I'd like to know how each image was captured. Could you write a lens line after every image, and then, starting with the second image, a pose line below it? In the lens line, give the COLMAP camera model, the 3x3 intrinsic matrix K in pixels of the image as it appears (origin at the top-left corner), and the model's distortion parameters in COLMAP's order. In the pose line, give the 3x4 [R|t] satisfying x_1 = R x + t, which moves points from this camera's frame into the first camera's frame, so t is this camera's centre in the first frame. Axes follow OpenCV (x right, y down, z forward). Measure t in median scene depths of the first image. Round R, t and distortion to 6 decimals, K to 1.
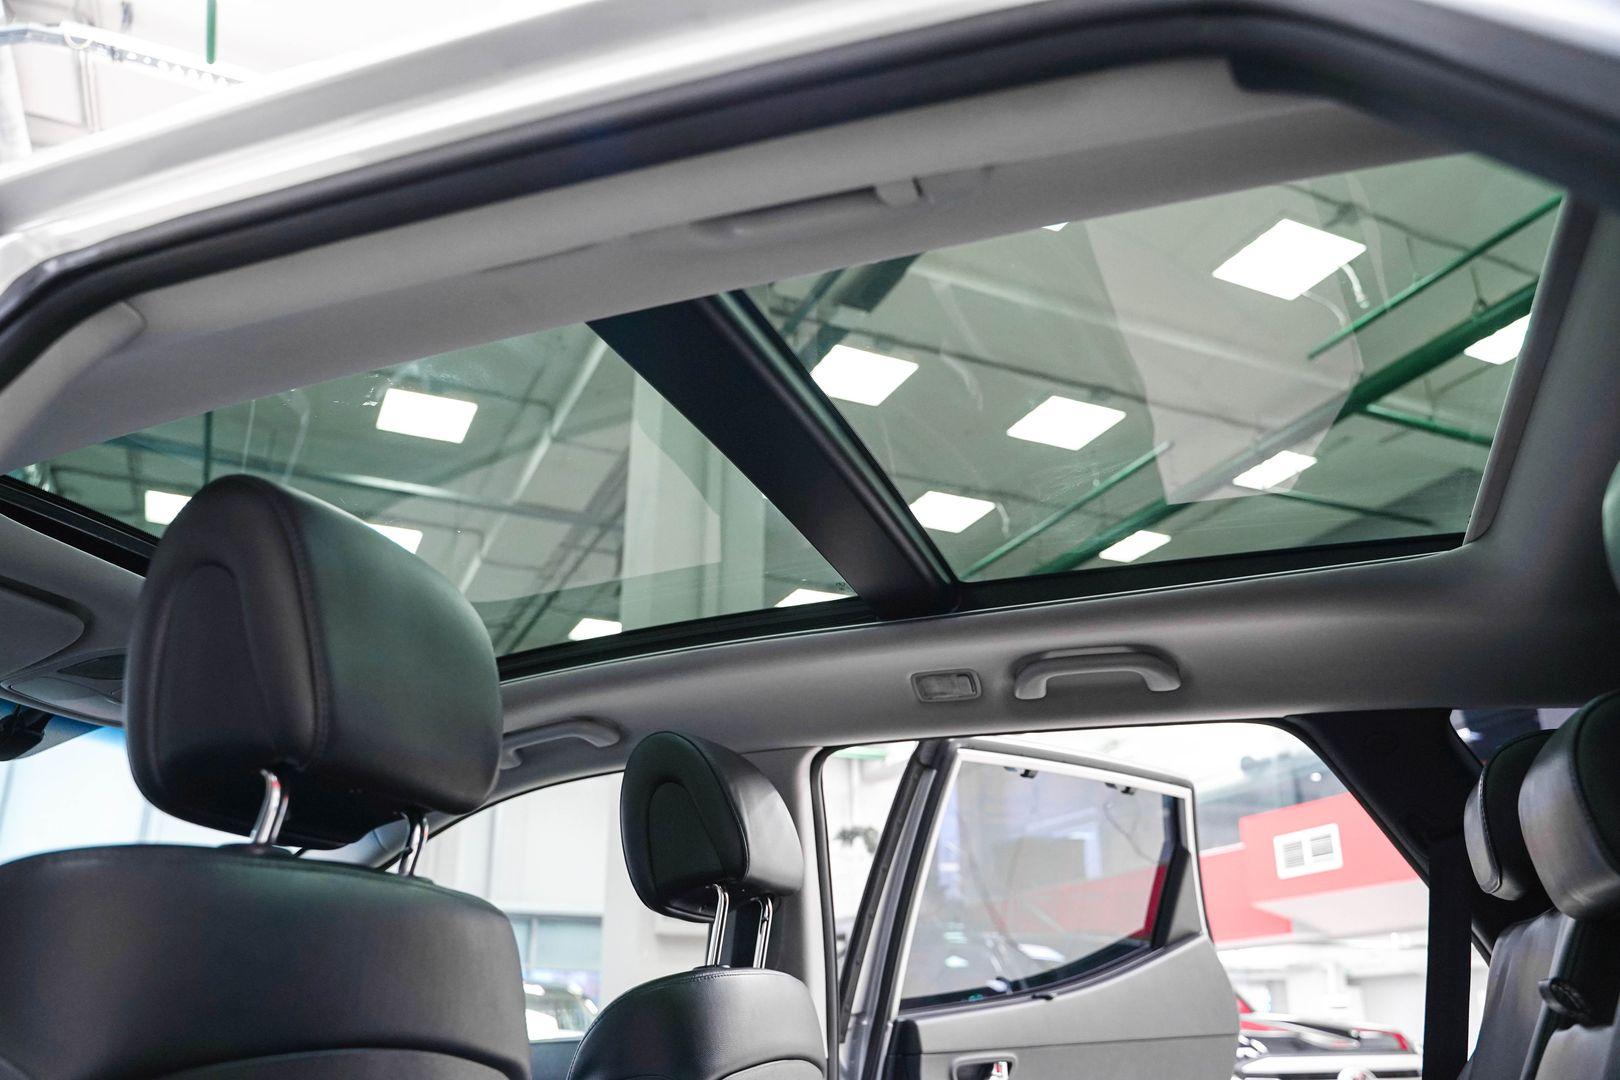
lens RADIAL K [[1324.6, 0, 810.0], [0, 1324.6, 540.0], [0, 0, 1]] dist [-0.116152, 0.087714]
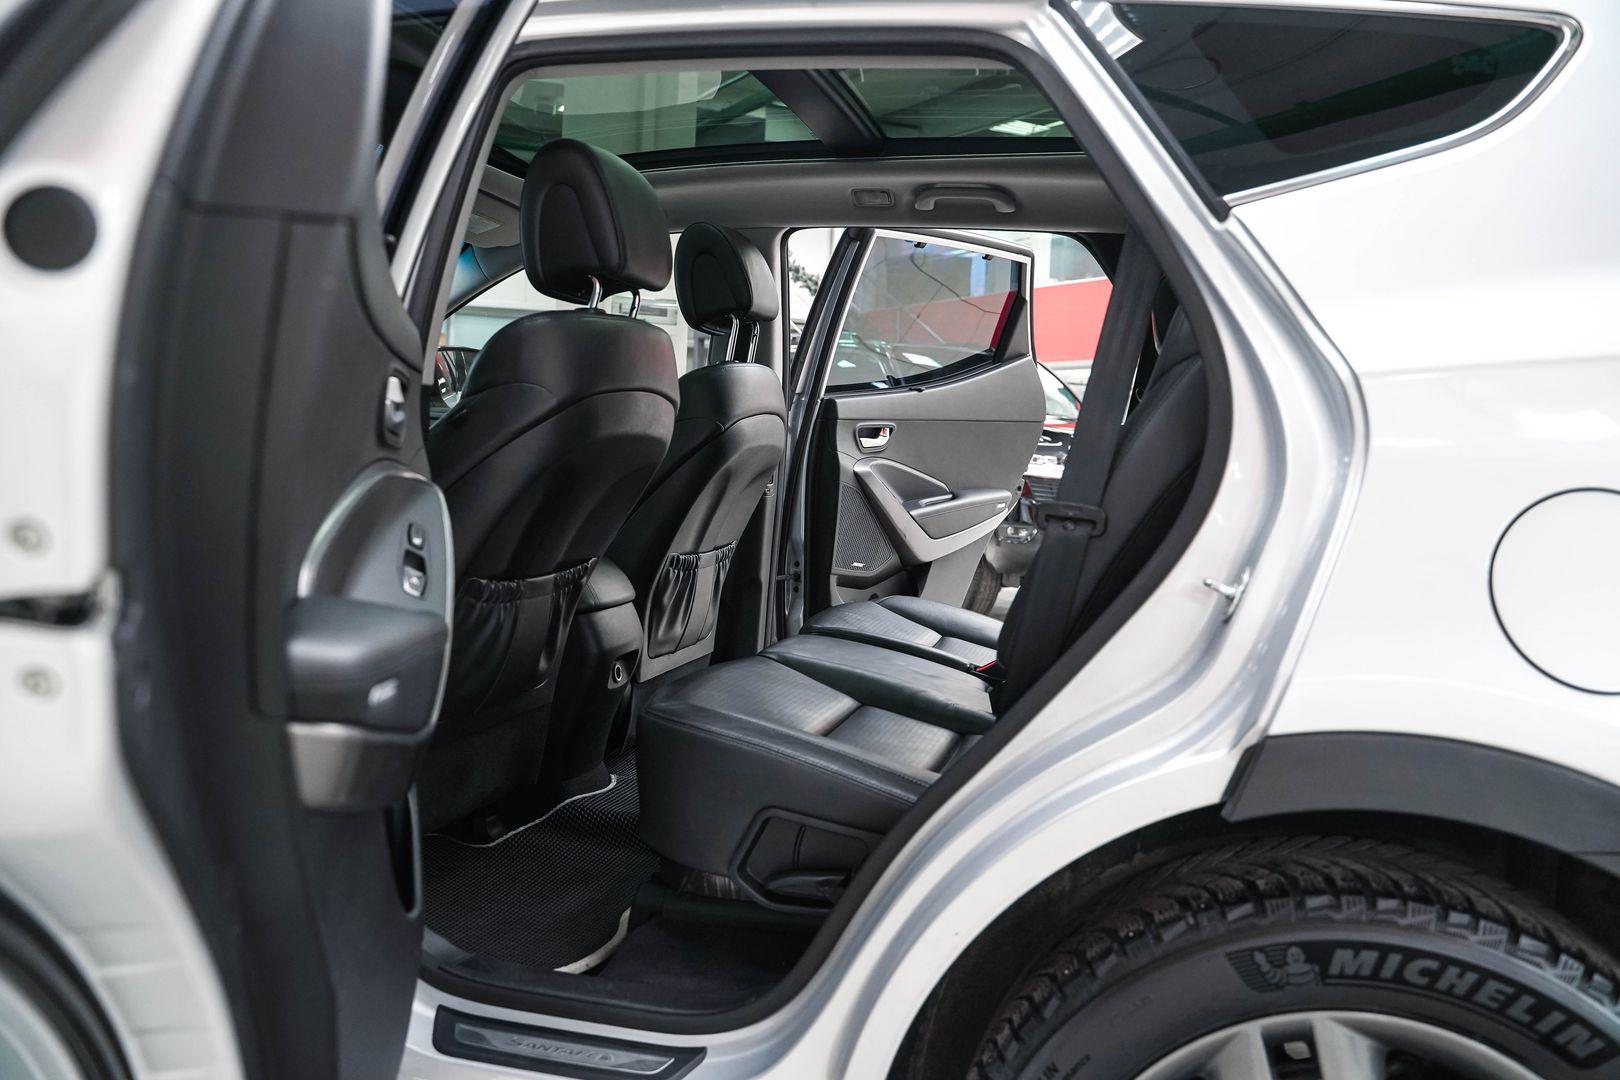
lens RADIAL K [[1324.6, 0, 810.0], [0, 1324.6, 540.0], [0, 0, 1]] dist [-0.116152, 0.087714]
pose [[0.995665, 0.030276, 0.087950, -0.088201], [-0.065389, 0.900303, 0.430323, -0.172878], [-0.066153, -0.434209, 0.898380, -0.532901]]
